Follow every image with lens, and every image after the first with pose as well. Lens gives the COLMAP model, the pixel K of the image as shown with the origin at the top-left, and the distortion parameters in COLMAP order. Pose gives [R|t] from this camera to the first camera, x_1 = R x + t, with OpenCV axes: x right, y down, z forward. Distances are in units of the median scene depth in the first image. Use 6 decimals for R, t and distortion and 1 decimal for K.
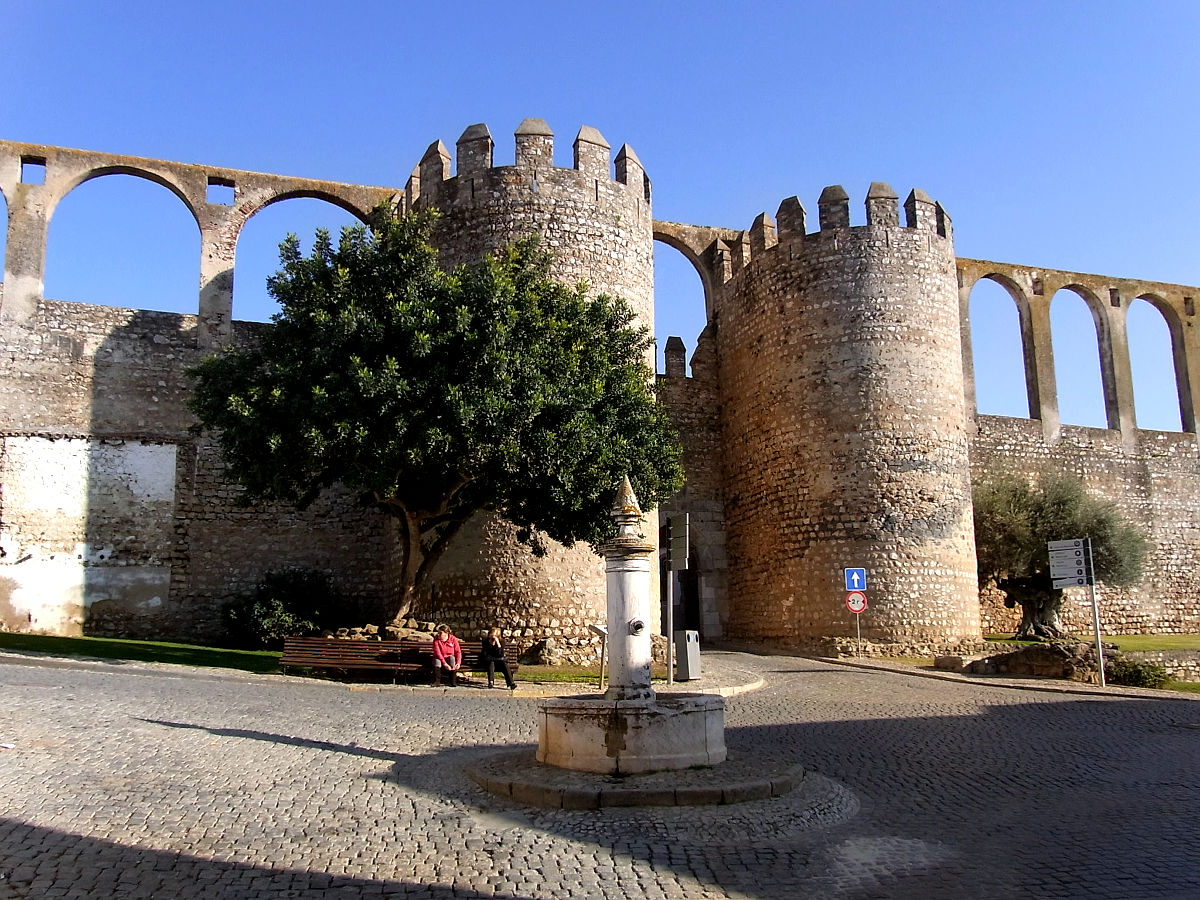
lens RADIAL K [[1005.6, 0, 600.0], [0, 1005.6, 450.0], [0, 0, 1]] dist [-0.035364, 0.006065]
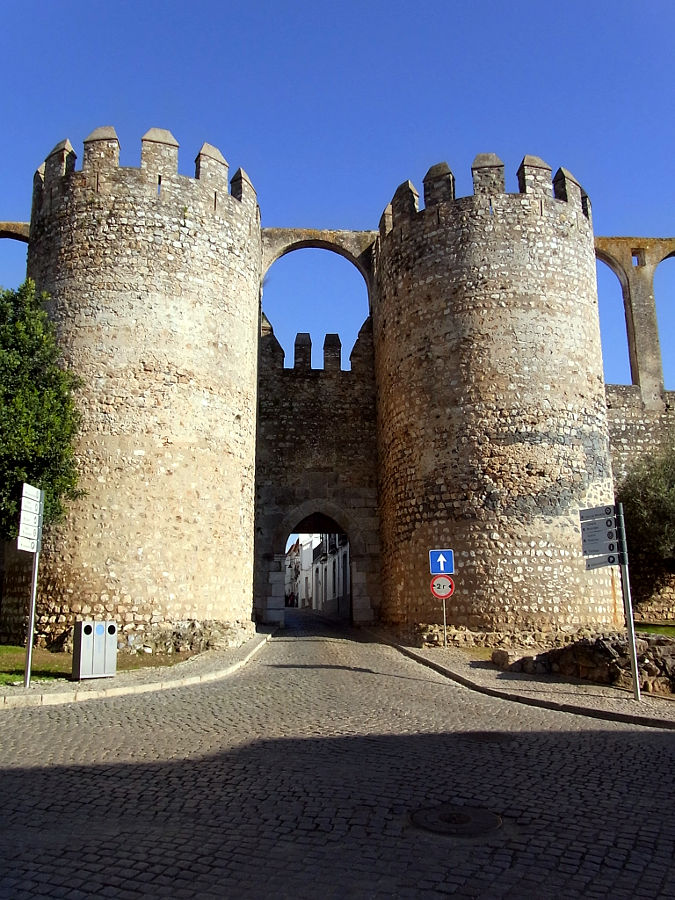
lens RADIAL K [[754.2, 0, 336.9], [0, 754.2, 429.6], [0, 0, 1]] dist [-0.035364, 0.006065]
pose [[0.969432, -0.055207, -0.239069, 0.315134], [0.041928, 0.997300, -0.060284, 0.042712], [0.241752, 0.048418, 0.969129, 0.282812]]
